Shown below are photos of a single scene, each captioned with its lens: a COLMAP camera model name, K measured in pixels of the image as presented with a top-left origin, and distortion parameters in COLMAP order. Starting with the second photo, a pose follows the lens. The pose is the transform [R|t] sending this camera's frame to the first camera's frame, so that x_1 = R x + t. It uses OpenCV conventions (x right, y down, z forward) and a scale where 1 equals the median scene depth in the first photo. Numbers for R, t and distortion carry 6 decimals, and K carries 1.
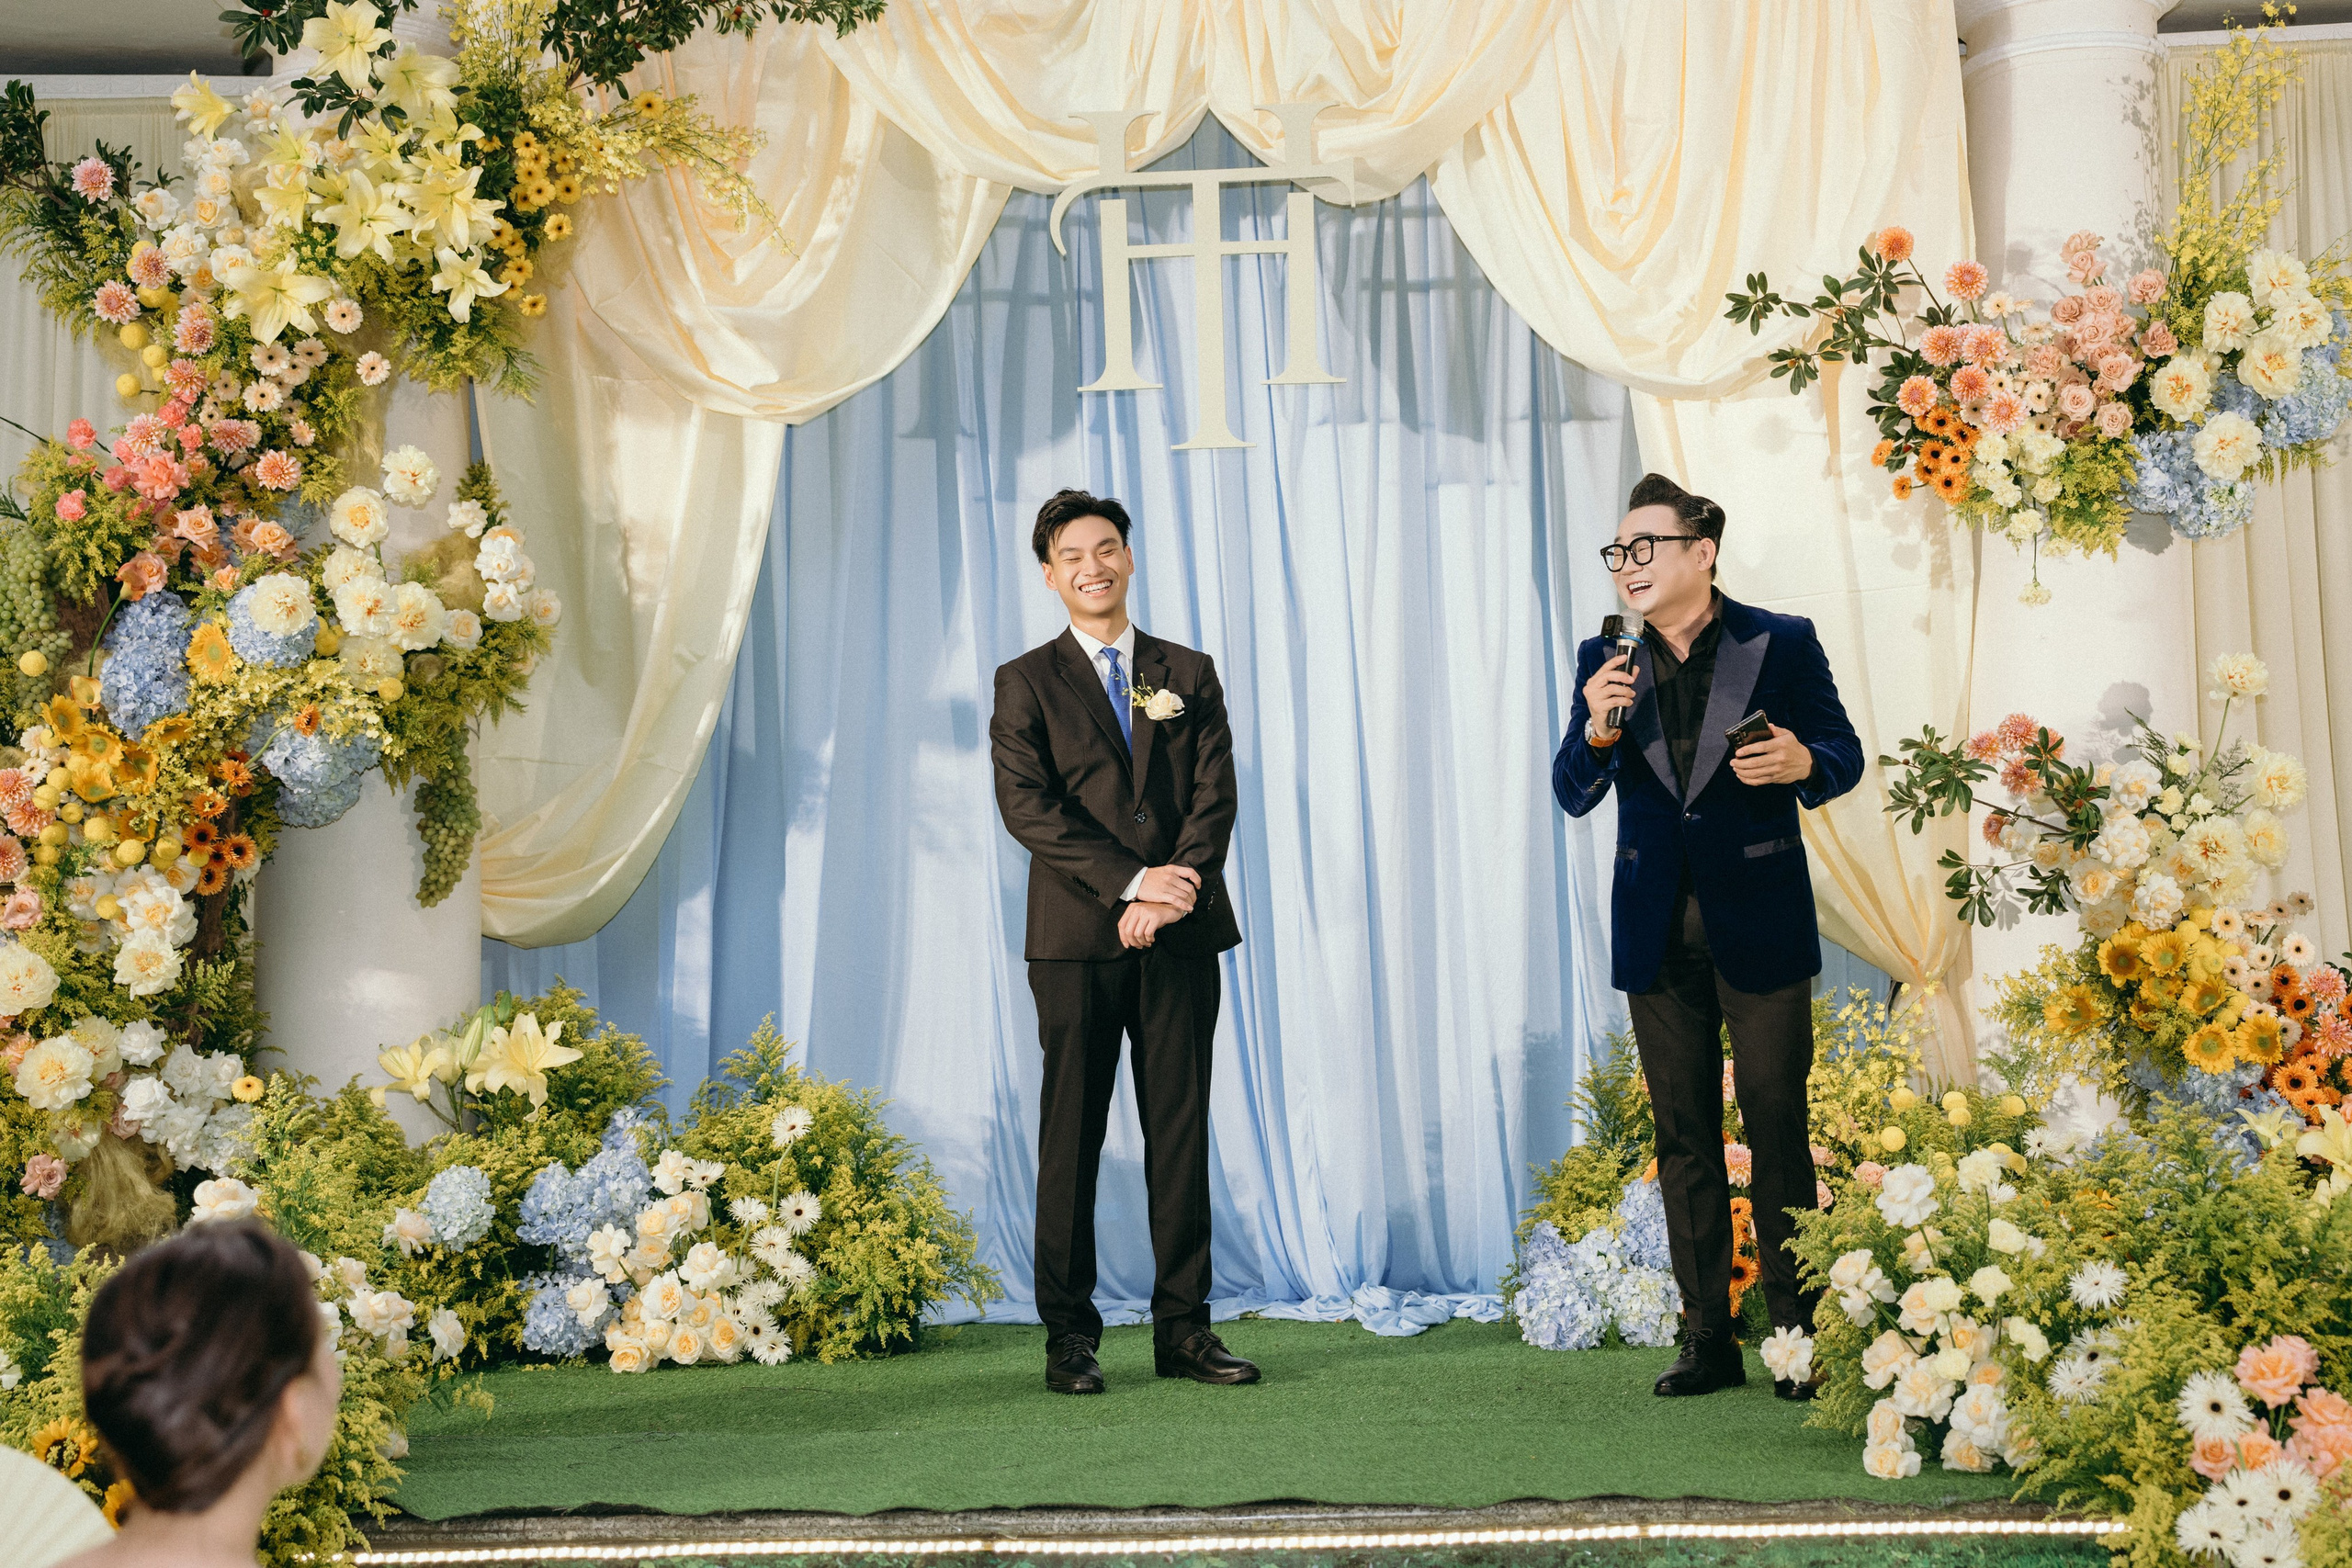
lens RADIAL K [[3195.2, 0, 1178.1], [0, 3195.2, 738.7], [0, 0, 1]] dist [0.149156, 0.010145]
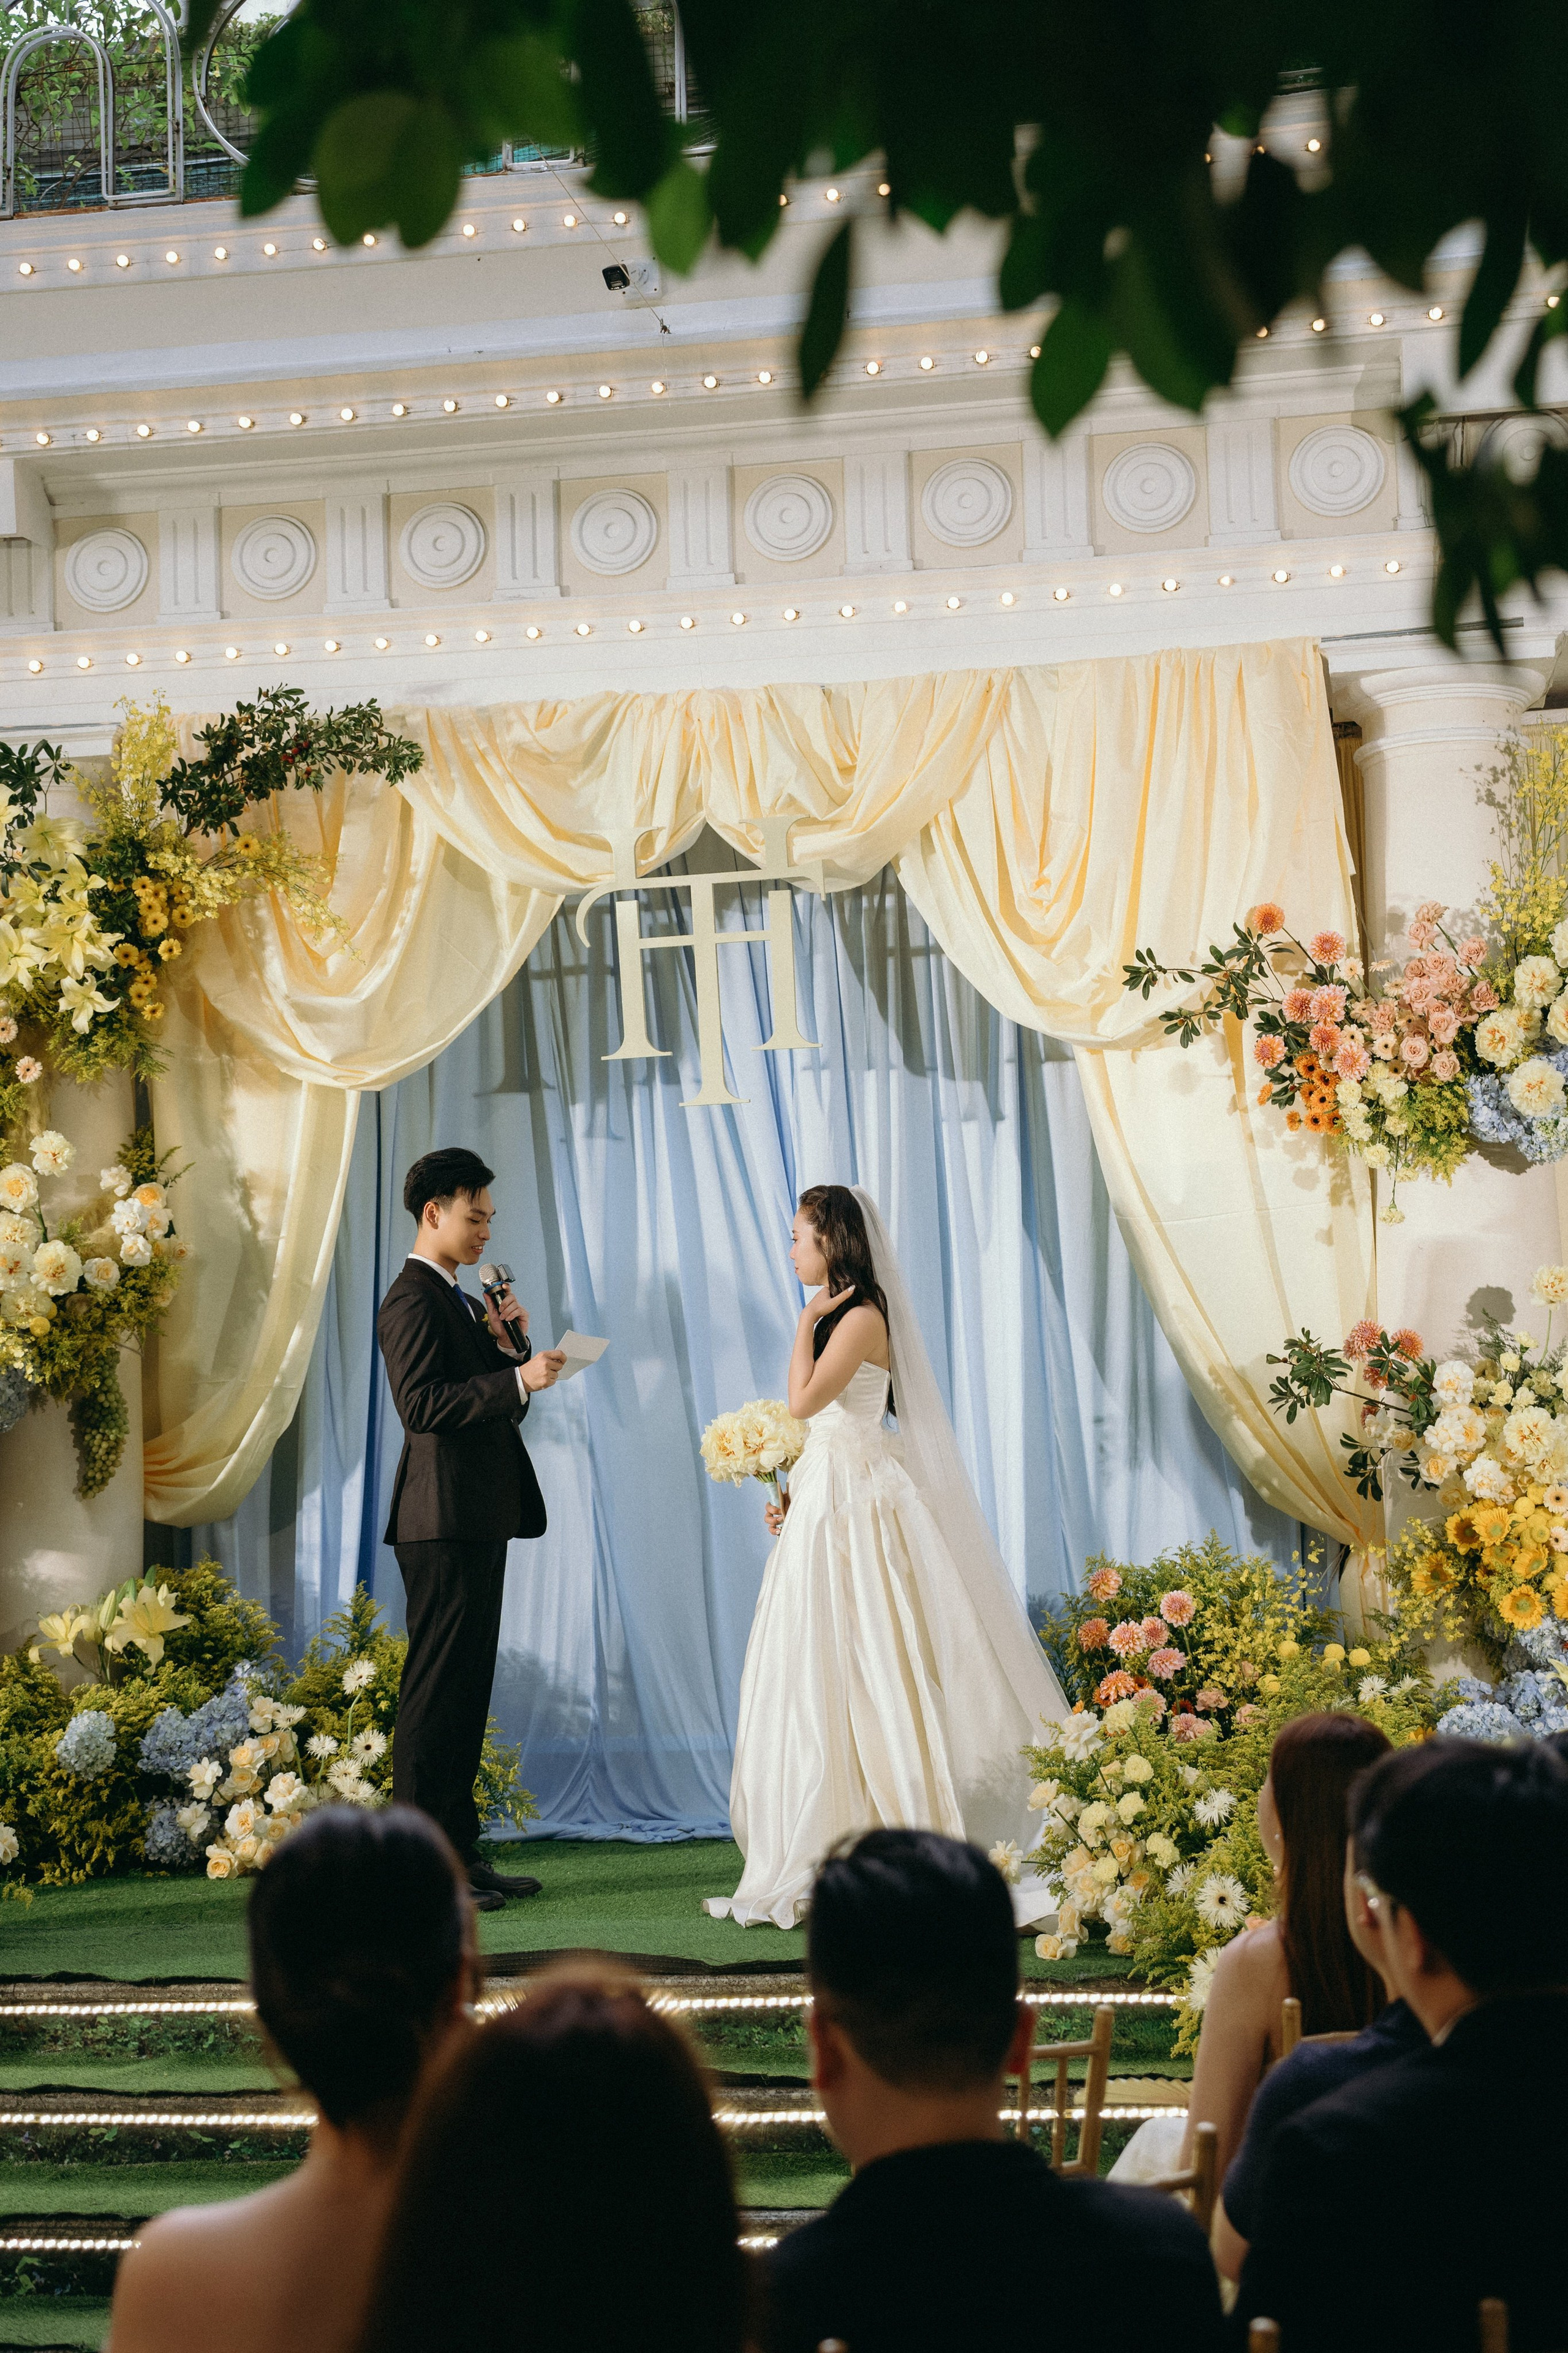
lens RADIAL K [[3363.1, 0, 761.8], [0, 3363.1, 1141.8], [0, 0, 1]] dist [0.185081, -0.005597]
pose [[0.985152, -0.027886, -0.169406, 0.252552], [0.022743, 0.999222, -0.032223, -0.037224], [0.170173, 0.027892, 0.985019, -0.247077]]
